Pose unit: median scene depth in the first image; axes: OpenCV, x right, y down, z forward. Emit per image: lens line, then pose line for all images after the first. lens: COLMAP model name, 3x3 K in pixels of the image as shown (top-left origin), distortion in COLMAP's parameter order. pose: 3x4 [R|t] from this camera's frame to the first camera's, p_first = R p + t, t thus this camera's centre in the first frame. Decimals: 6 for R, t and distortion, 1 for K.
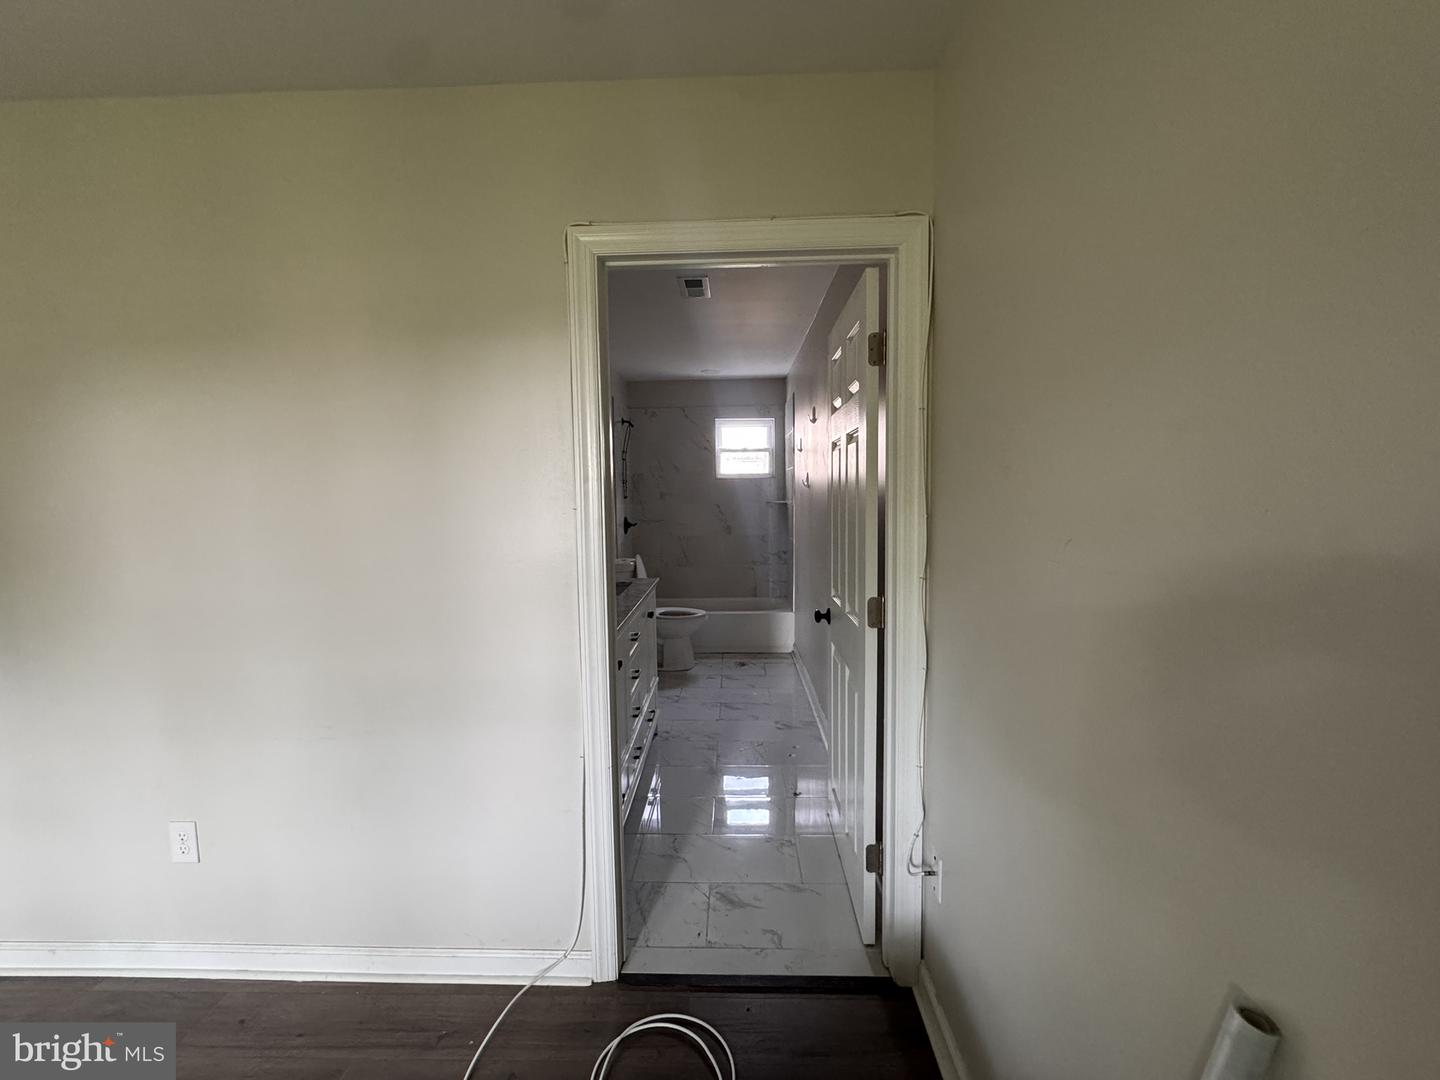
lens RADIAL K [[610.6, 0, 718.2], [0, 610.6, 542.5], [0, 0, 1]] dist [-0.003886, -0.000039]
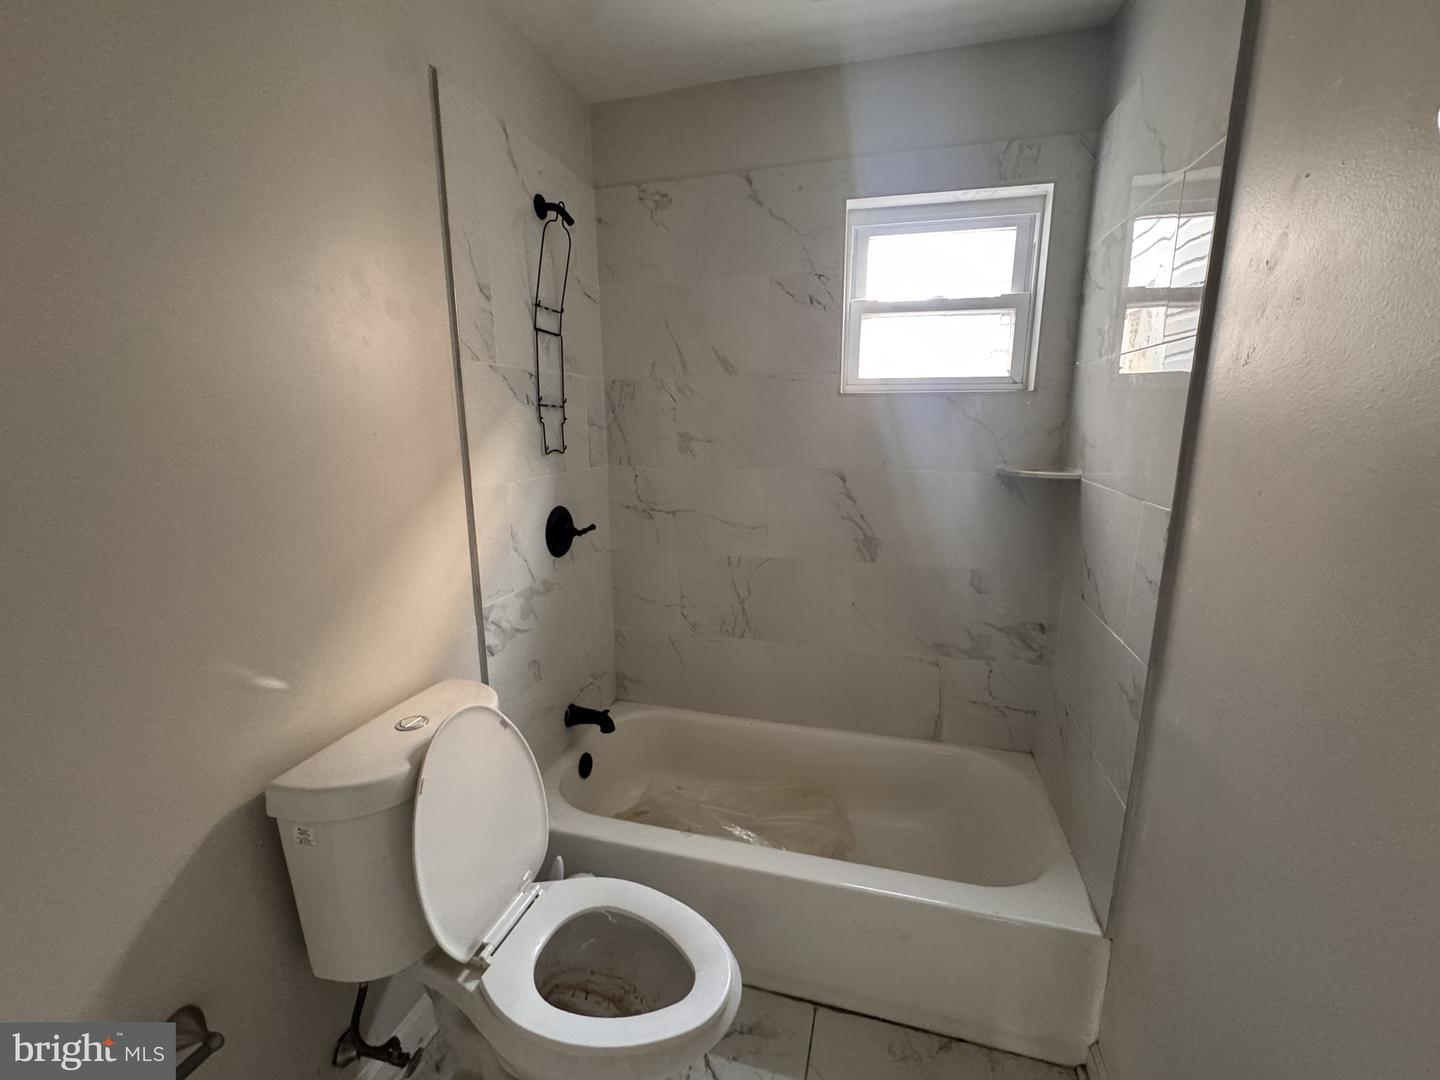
lens RADIAL K [[610.6, 0, 718.2], [0, 610.6, 542.5], [0, 0, 1]] dist [-0.003886, -0.000039]
pose [[0.968781, 0.060026, -0.240540, 0.017314], [-0.027564, 0.990309, 0.136116, -0.067866], [0.246379, -0.125236, 0.961048, 0.653499]]
